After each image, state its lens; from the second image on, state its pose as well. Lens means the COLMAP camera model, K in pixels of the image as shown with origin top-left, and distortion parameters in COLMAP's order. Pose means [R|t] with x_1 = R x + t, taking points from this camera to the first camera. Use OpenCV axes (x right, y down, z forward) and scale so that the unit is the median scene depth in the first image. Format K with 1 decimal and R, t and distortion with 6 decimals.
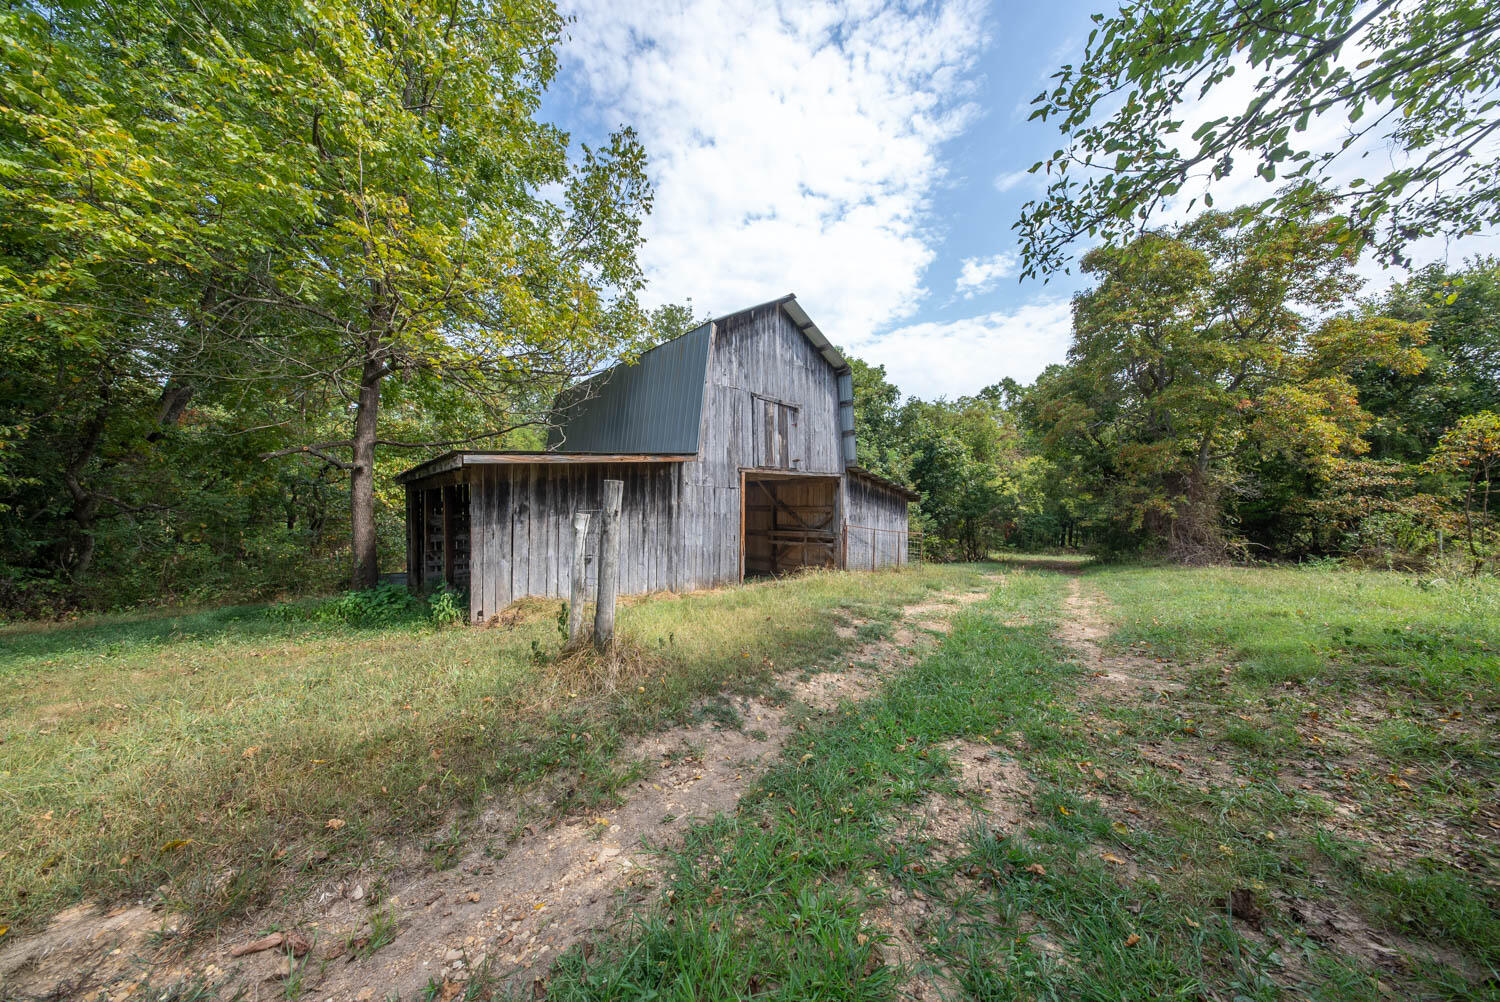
lens RADIAL K [[455.5, 0, 754.2], [0, 455.5, 504.9], [0, 0, 1]] dist [-0.001589, -0.000243]
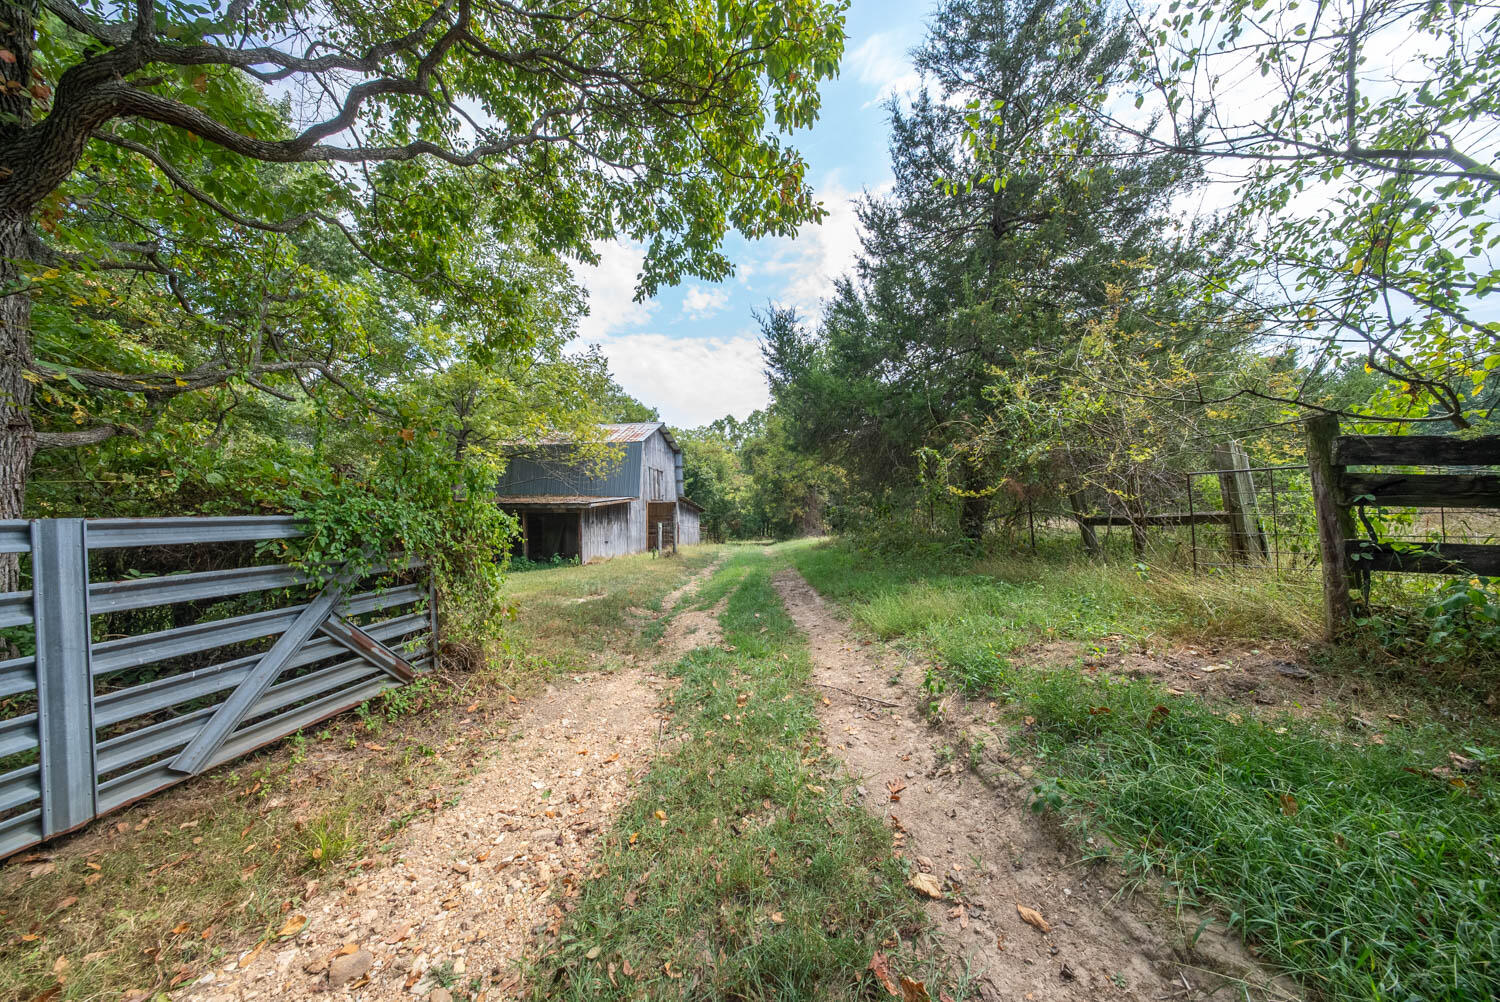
lens RADIAL K [[455.5, 0, 750.4], [0, 455.5, 502.0], [0, 0, 1]] dist [-0.001589, -0.000243]
pose [[0.843399, -0.004023, 0.537273, -0.762860], [0.005313, 0.999986, -0.000852, -0.066656], [-0.537261, 0.003573, 0.843408, -1.128762]]
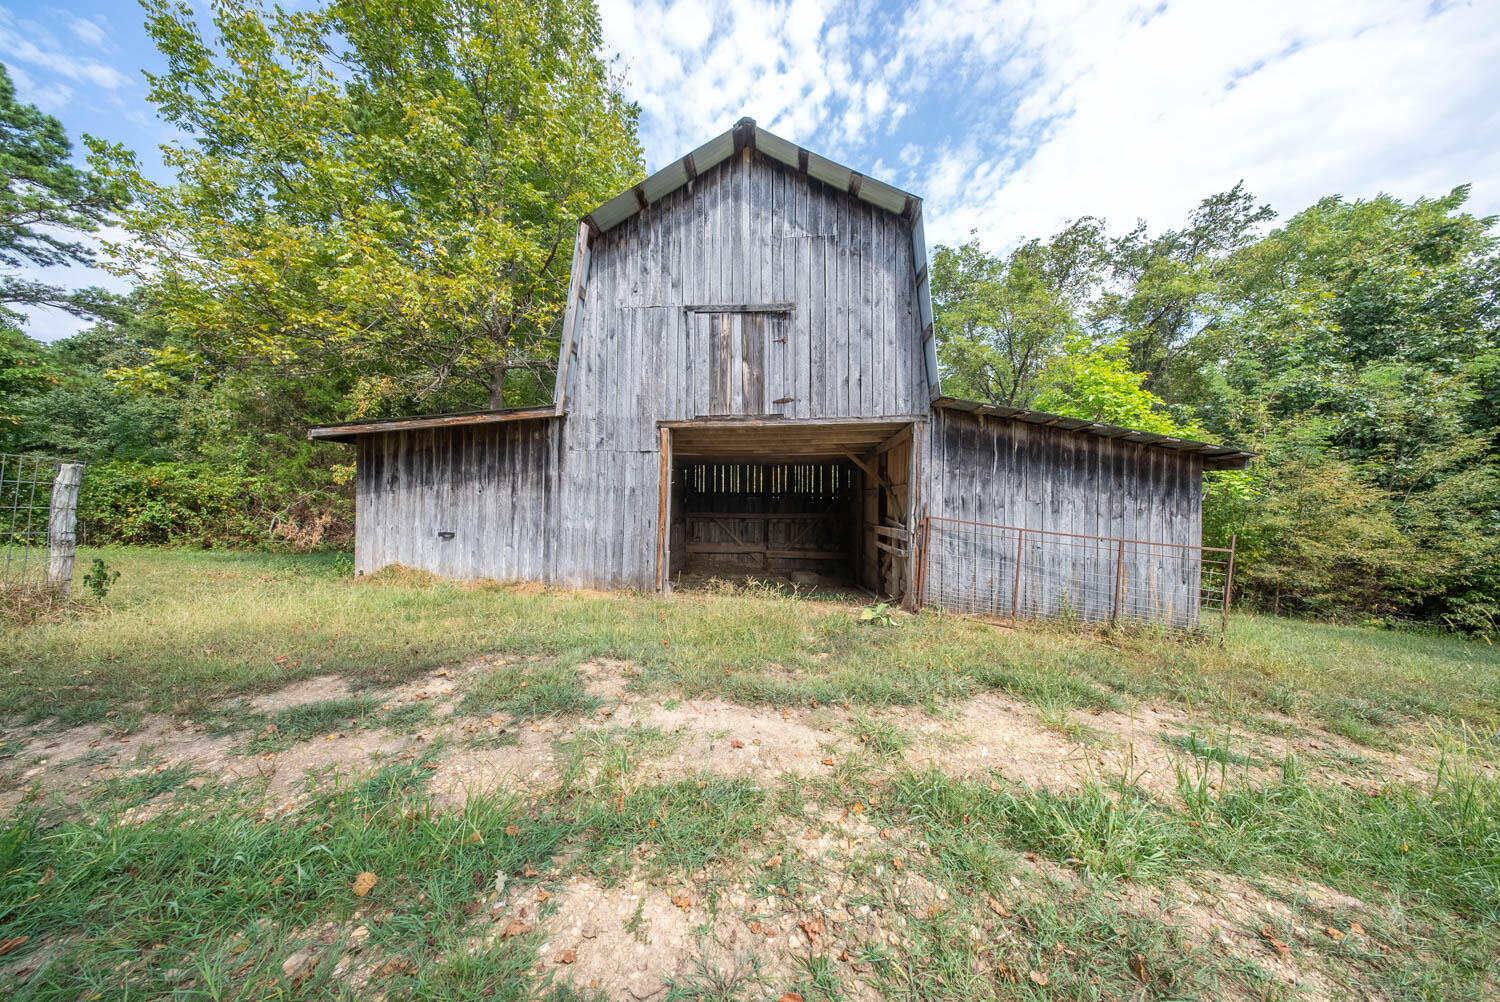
lens RADIAL K [[455.5, 0, 749.7], [0, 455.5, 502.7], [0, 0, 1]] dist [-0.001589, -0.000243]
pose [[0.657395, 0.005760, -0.753524, 0.520271], [-0.009224, 0.999957, -0.000404, 0.035959], [0.753489, 0.007216, 0.657421, 0.595900]]
